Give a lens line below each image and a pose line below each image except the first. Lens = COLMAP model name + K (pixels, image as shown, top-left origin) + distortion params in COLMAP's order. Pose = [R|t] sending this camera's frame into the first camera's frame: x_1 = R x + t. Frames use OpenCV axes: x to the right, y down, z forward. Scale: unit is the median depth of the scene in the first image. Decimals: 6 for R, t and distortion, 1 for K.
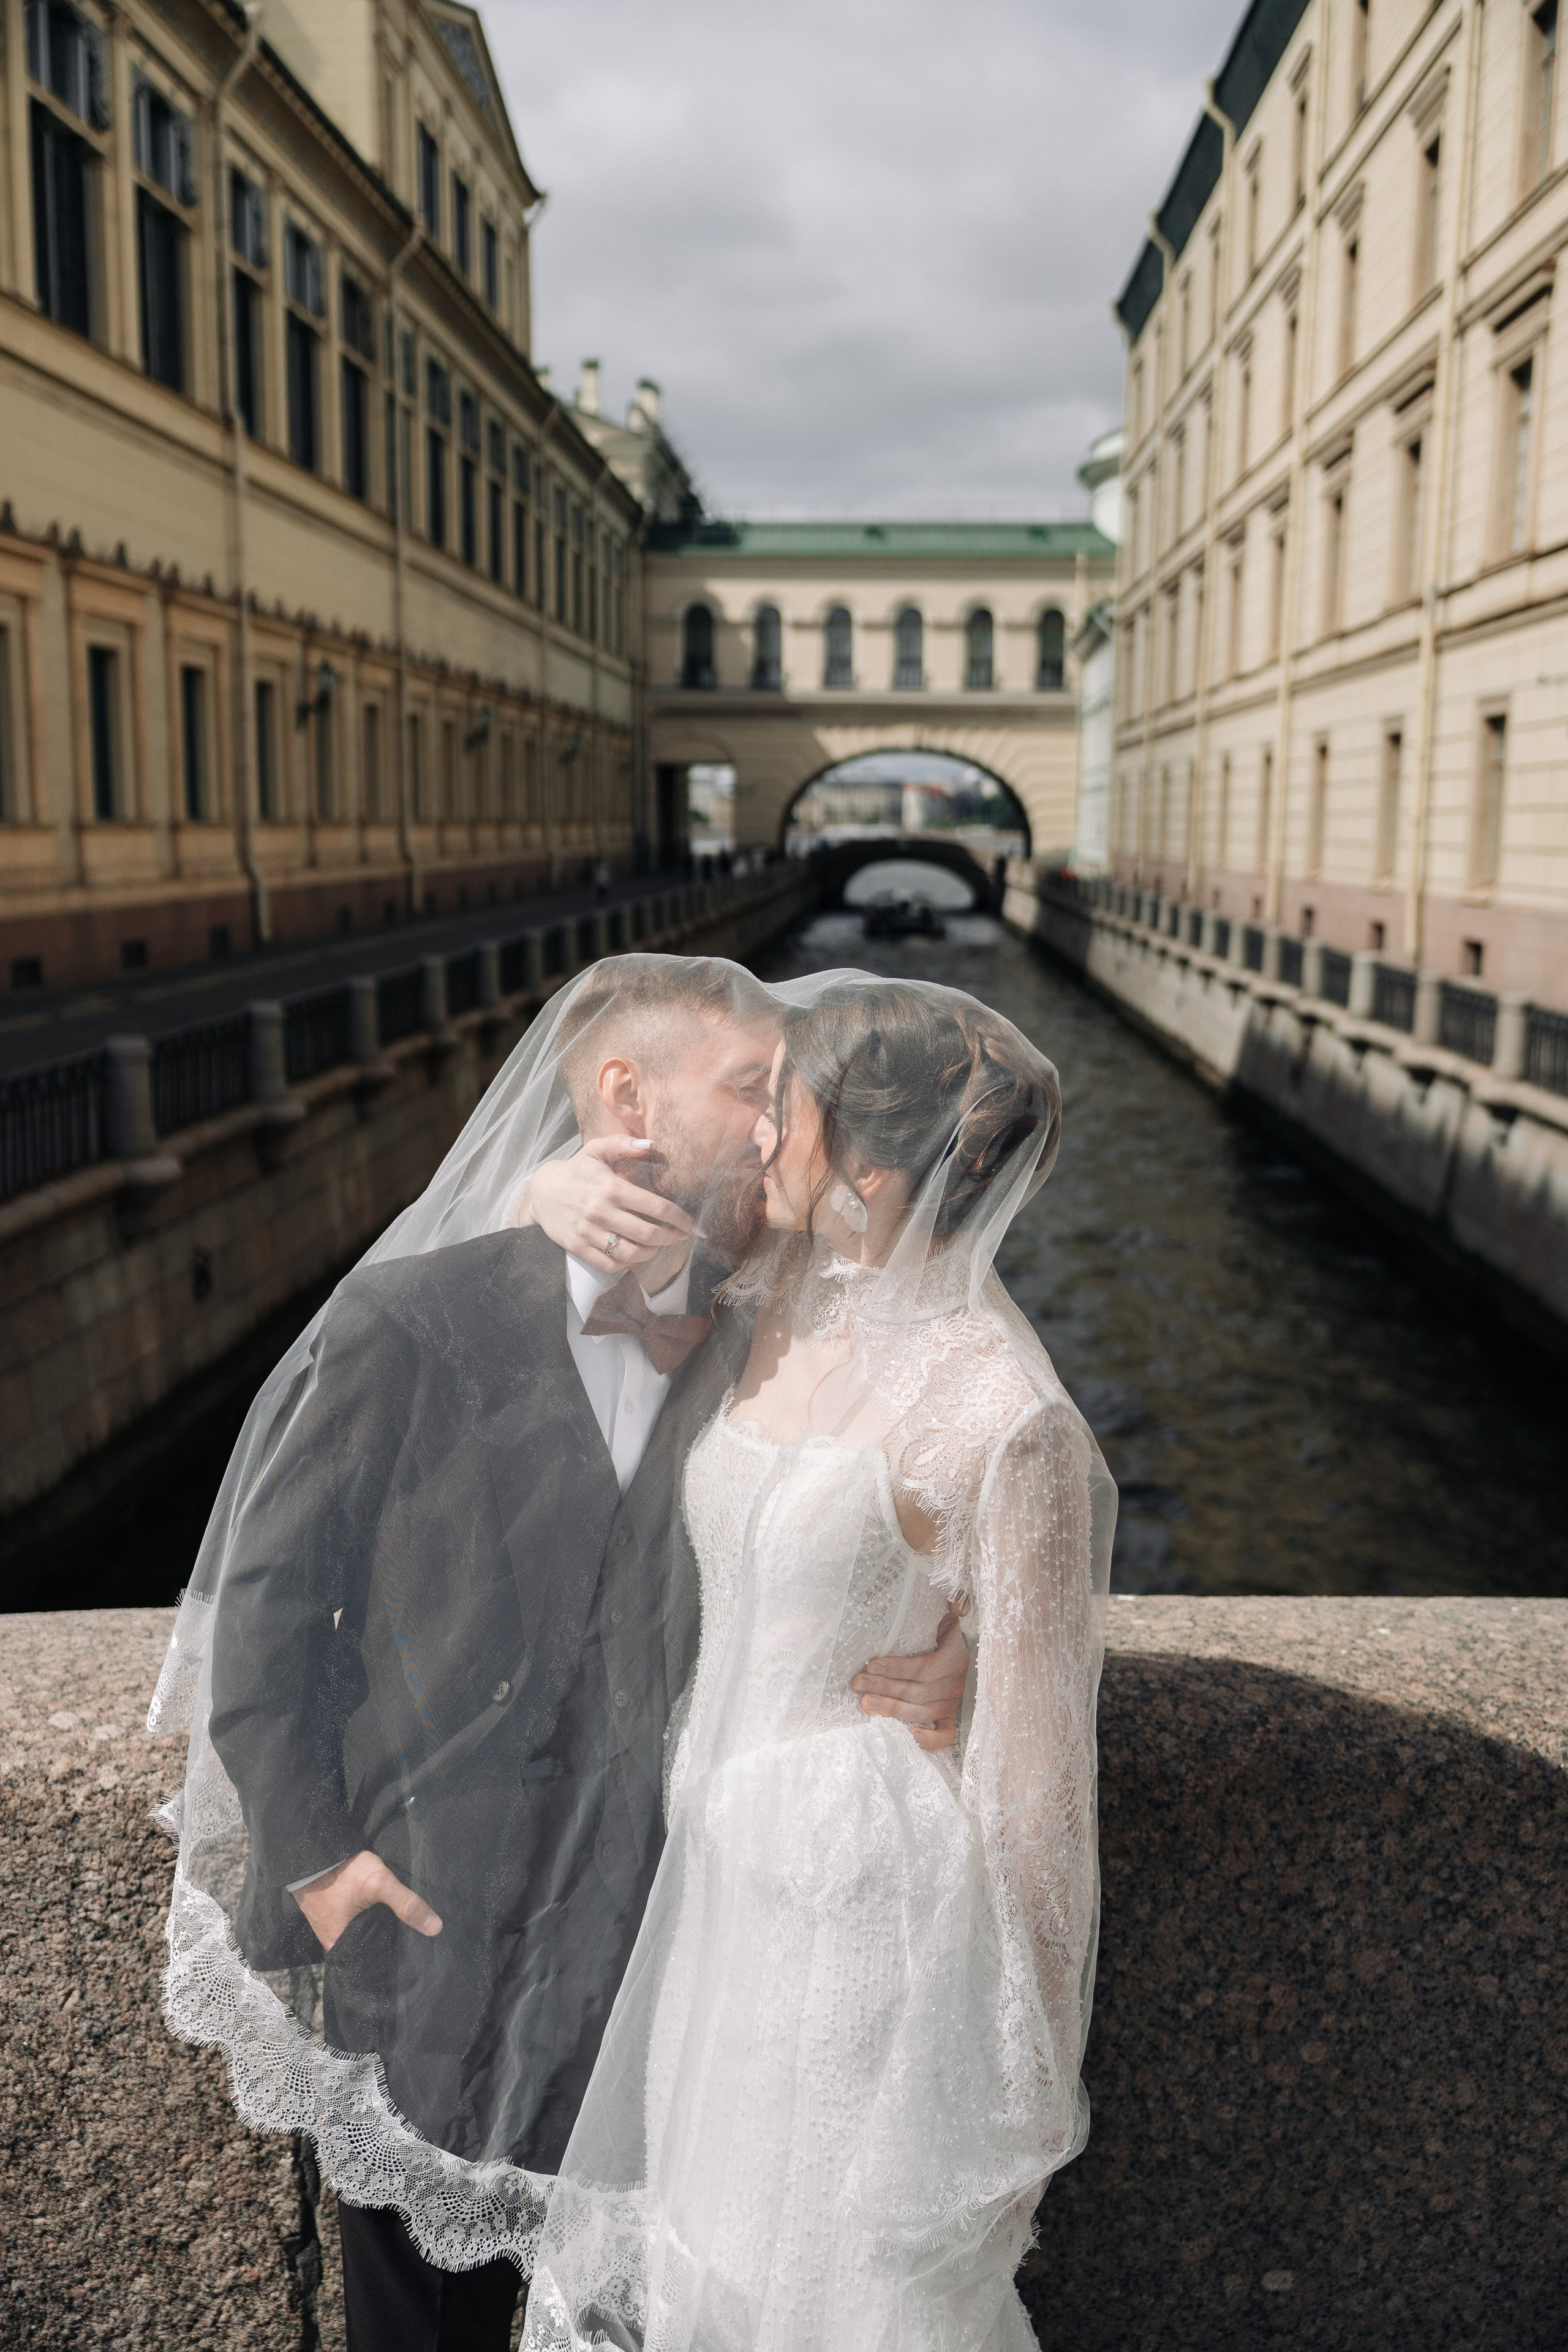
lens RADIAL K [[2091.0, 0, 783.5], [0, 2091.0, 1134.6], [0, 0, 1]] dist [0.029154, -0.009200]
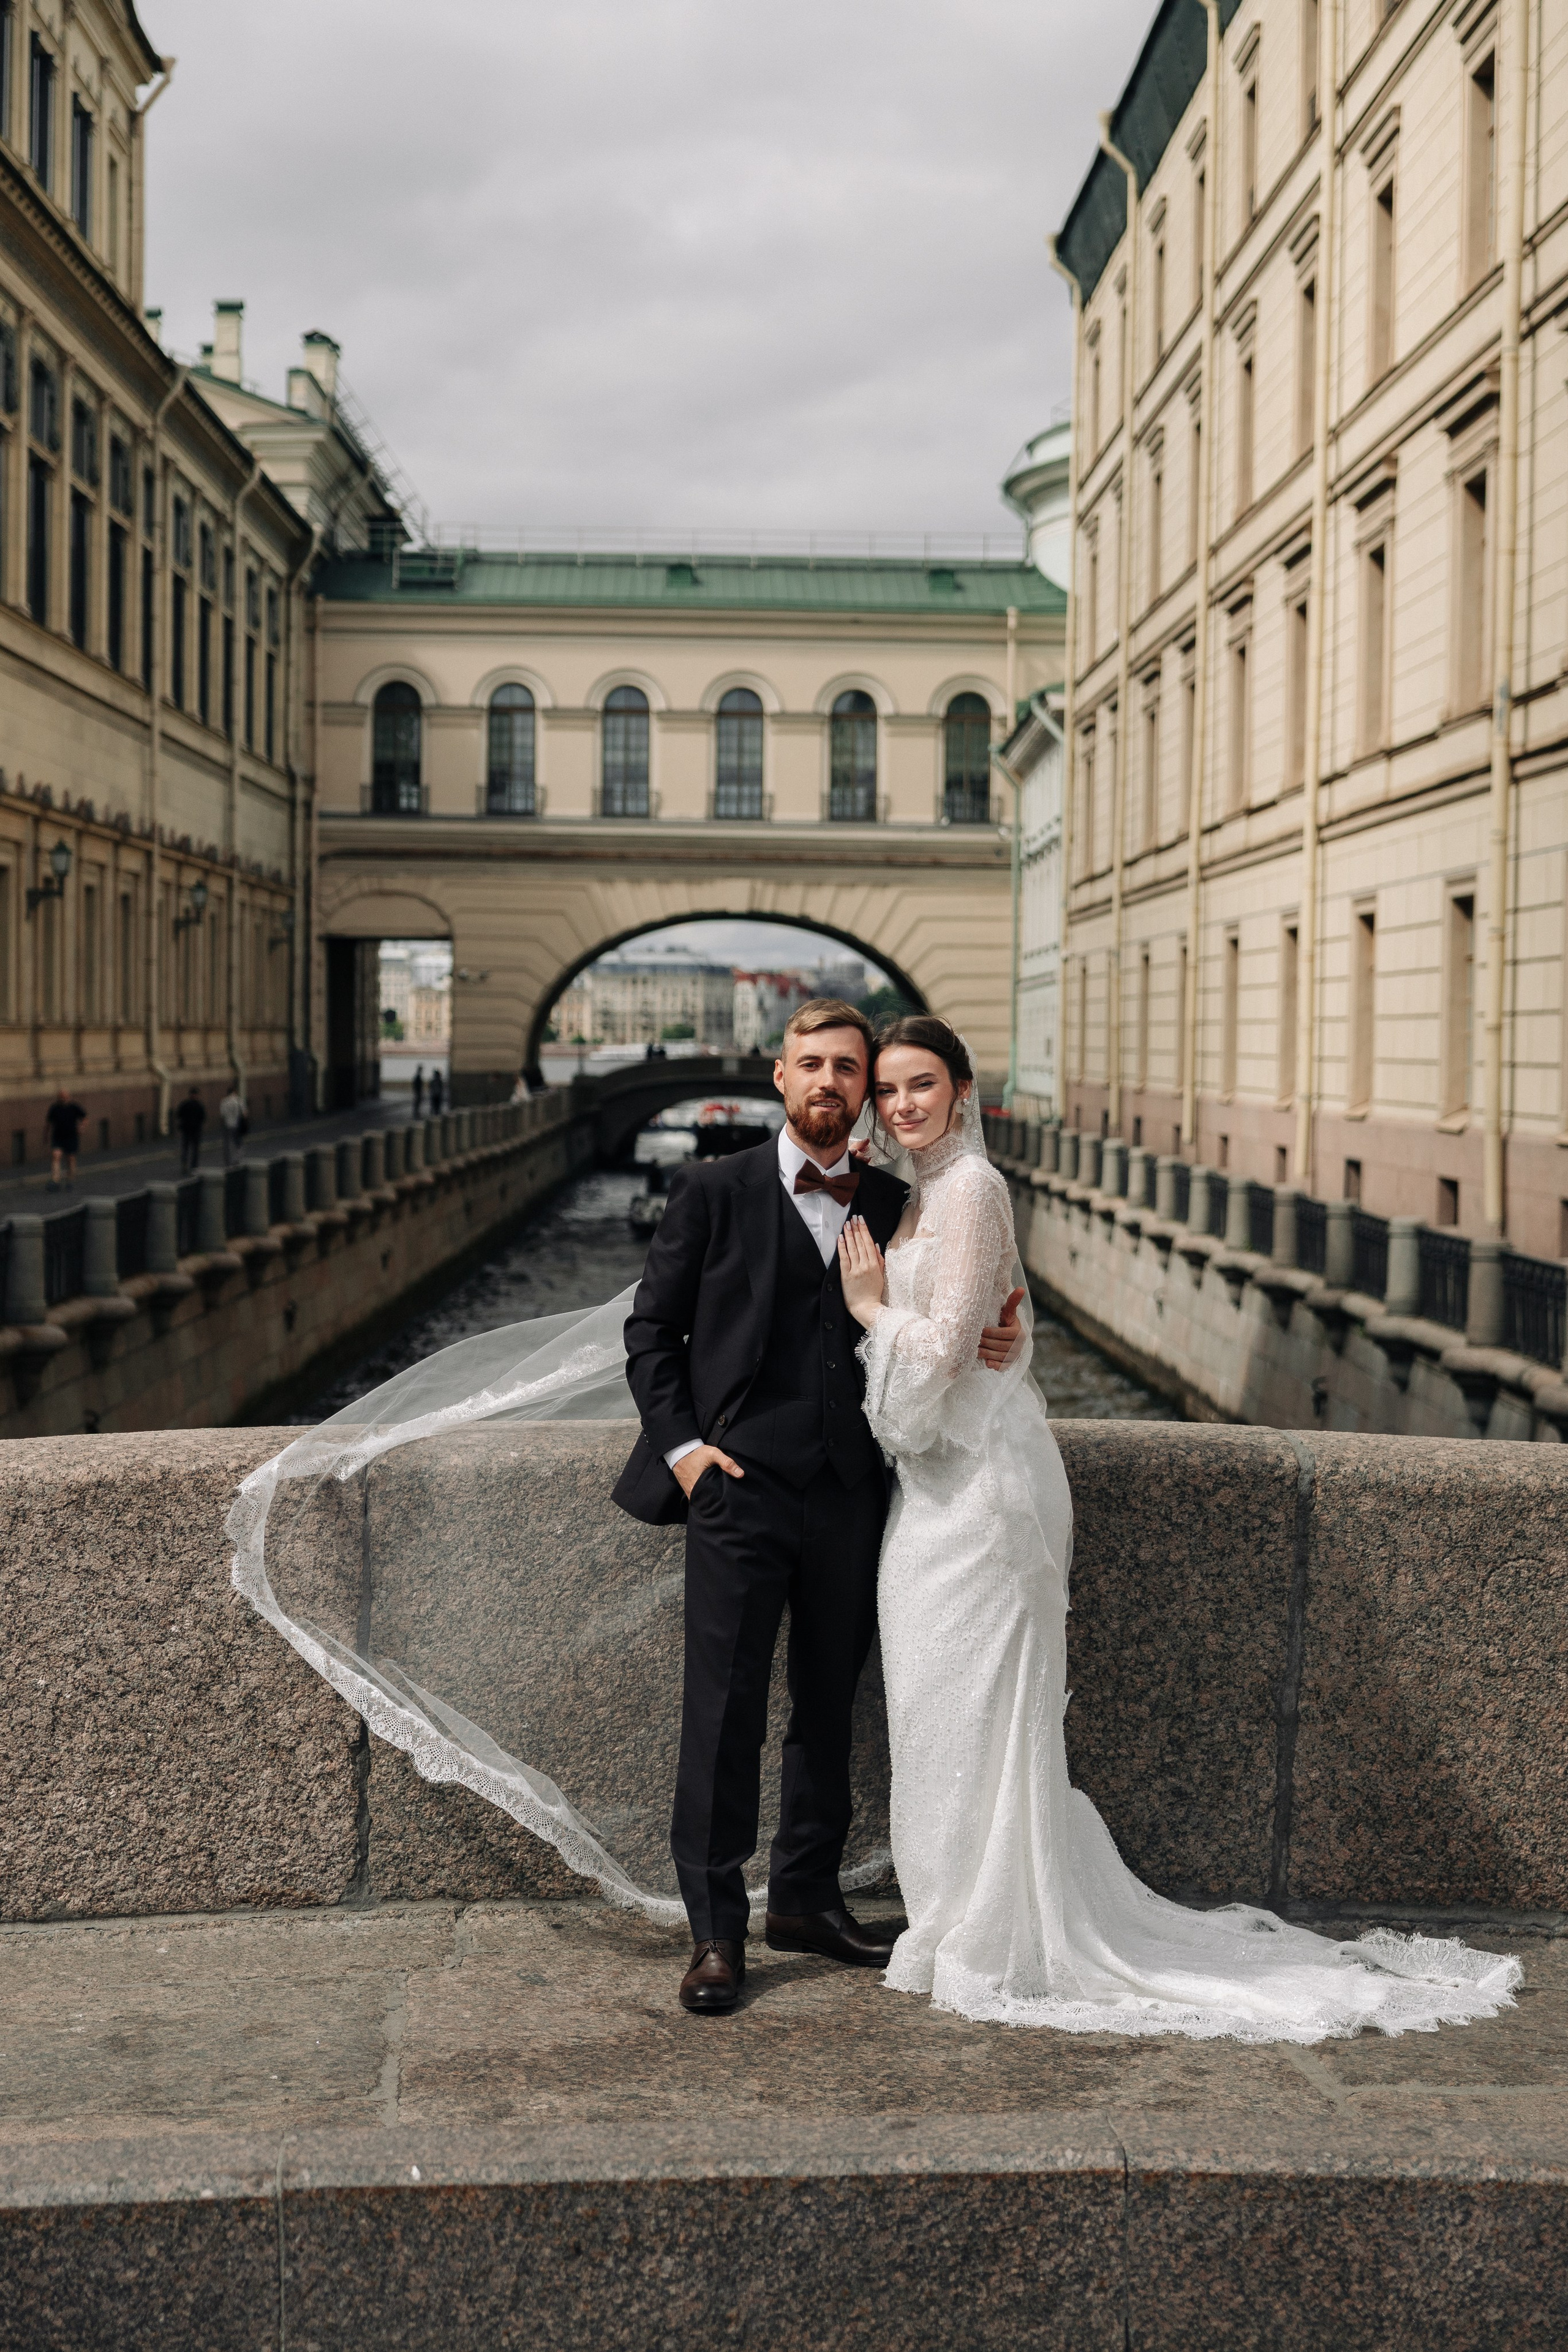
lens RADIAL K [[3733.1, 0, 784.0], [0, 3733.1, 1176.0], [0, 0, 1]] dist [-0.087374, 0.144282]
pose [[0.997563, 0.002572, 0.069724, -0.005199], [0.005243, 0.993731, -0.111677, 0.022300], [-0.069574, 0.111770, 0.991296, -0.119822]]
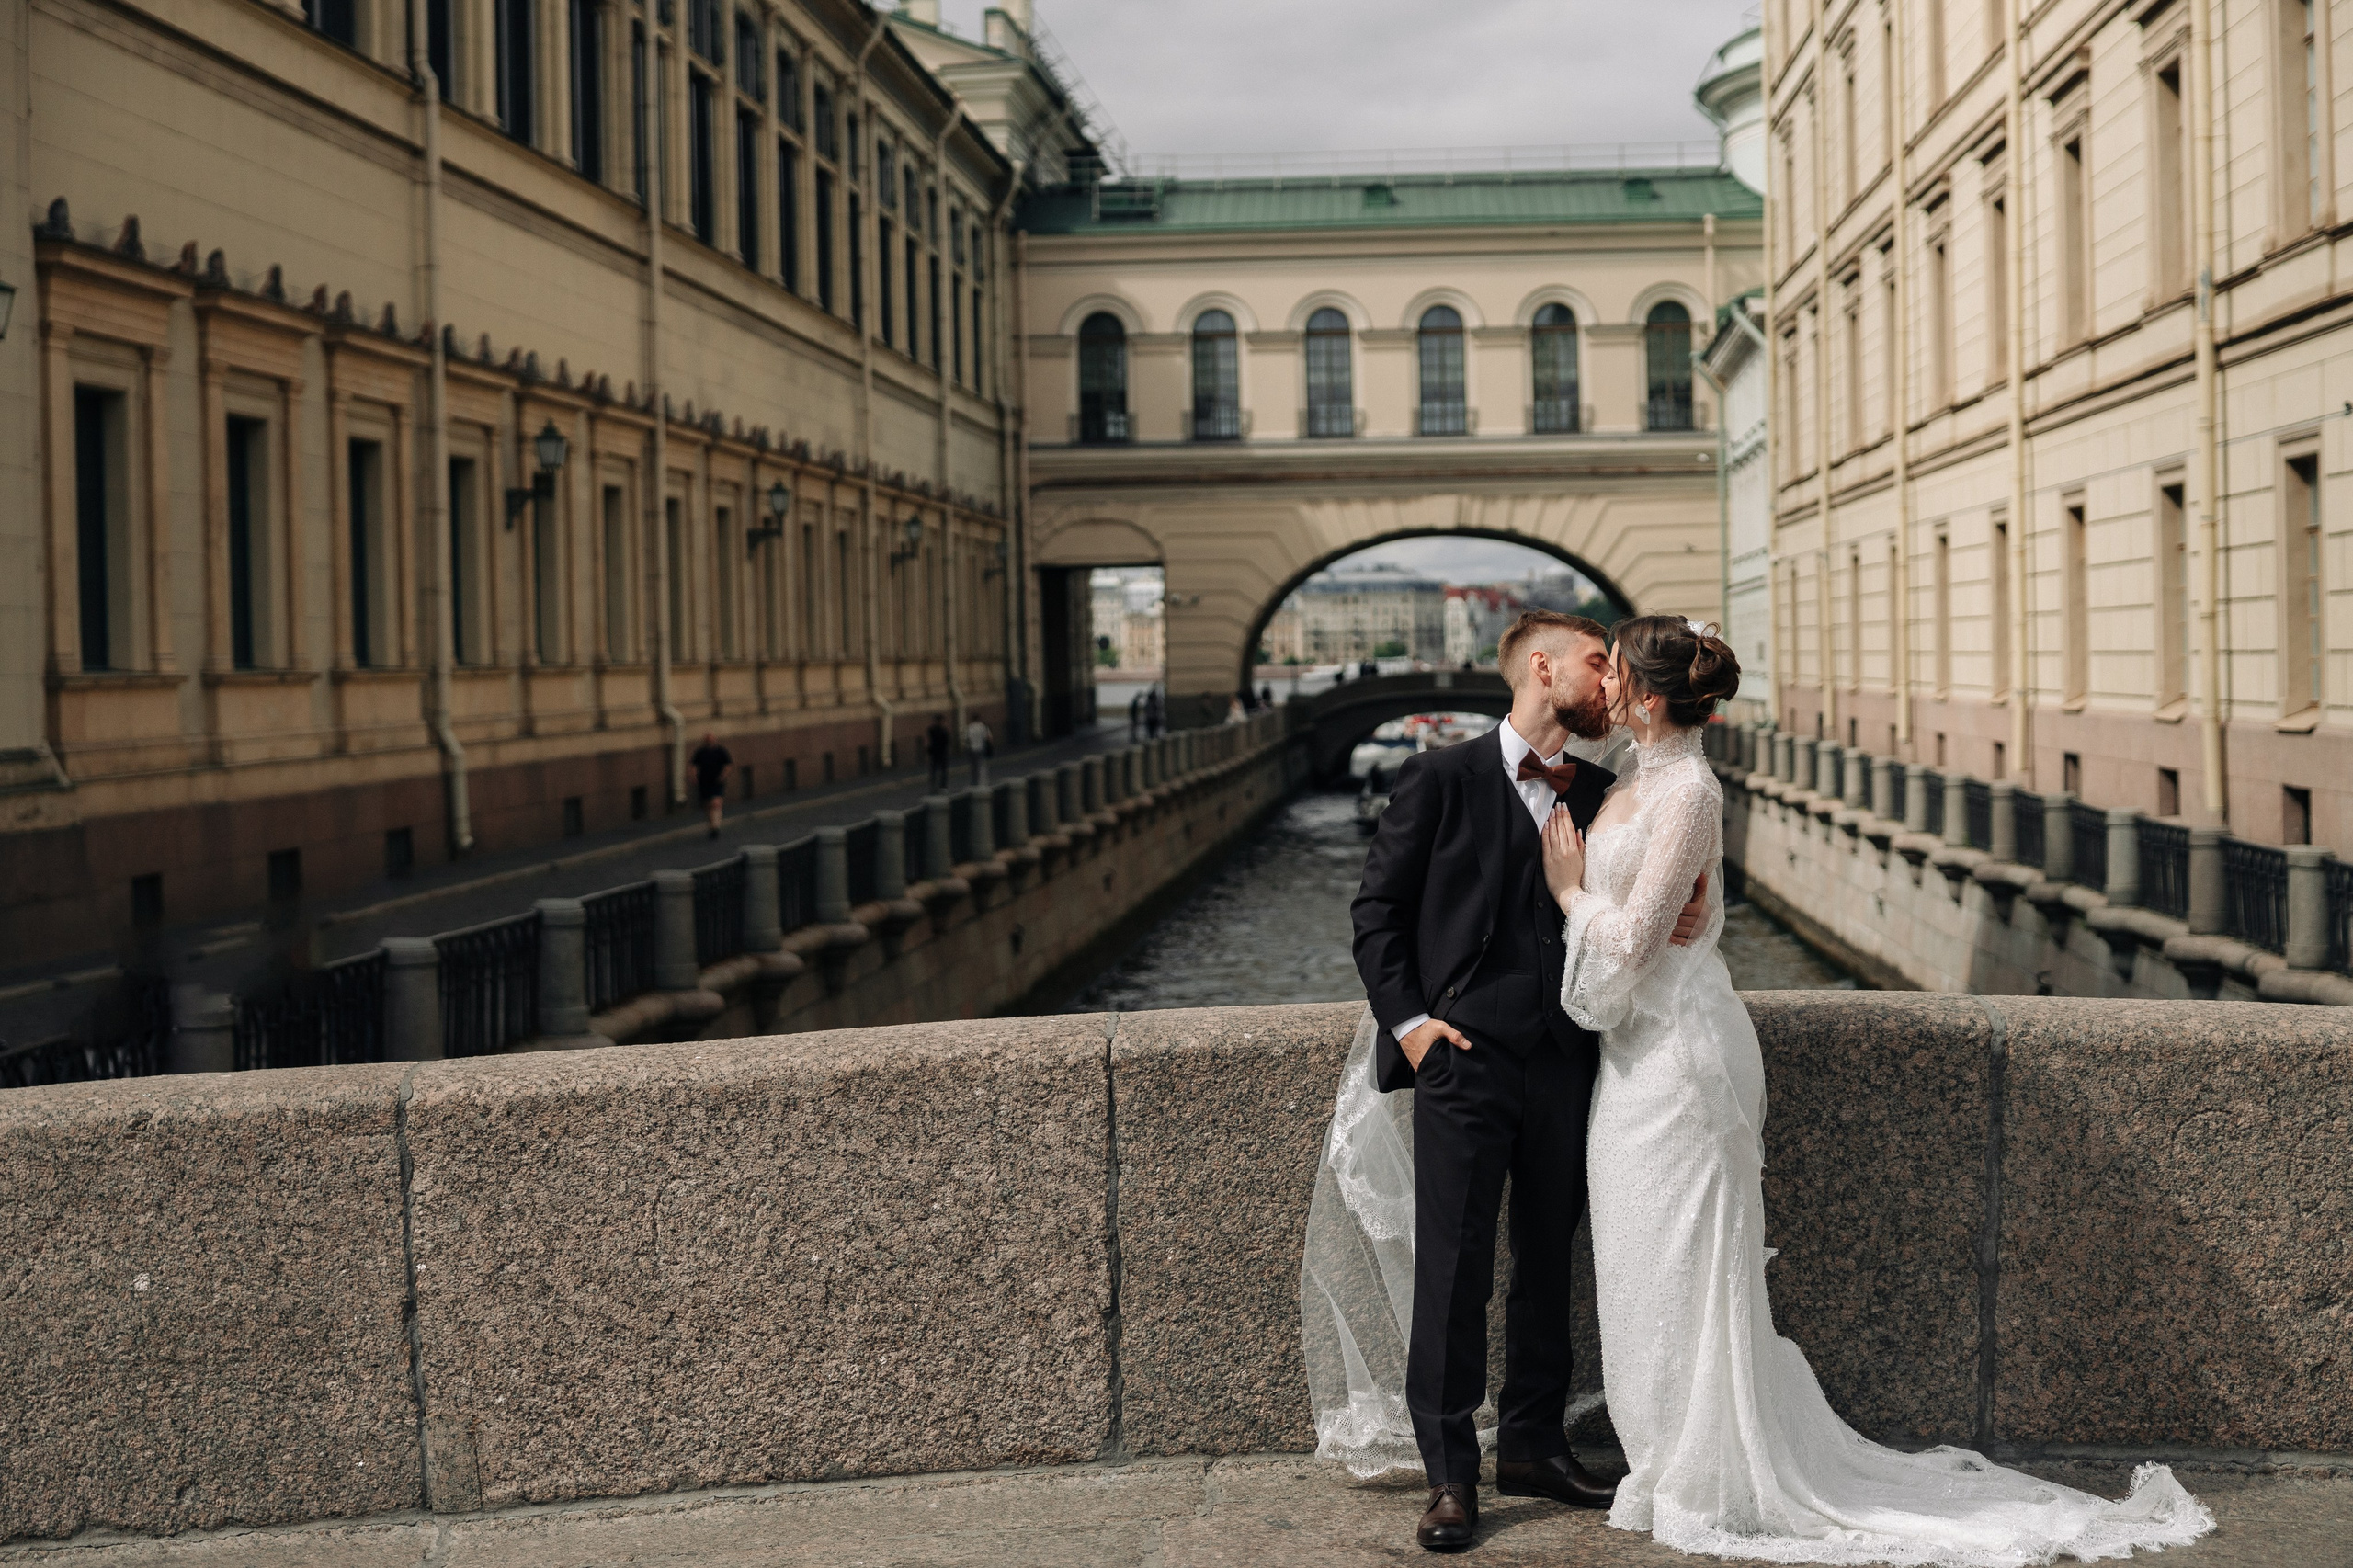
lens RADIAL K [[3734.6, 0, 1174.8], [0, 3734.6, 723.4], [0, 0, 1]] dist [-0.087374, 0.144282]
pose [[0.999464, -0.028121, -0.016755, -0.005647], [0.025659, 0.990859, -0.132435, 0.024820], [0.020326, 0.131934, 0.991050, -0.131444]]
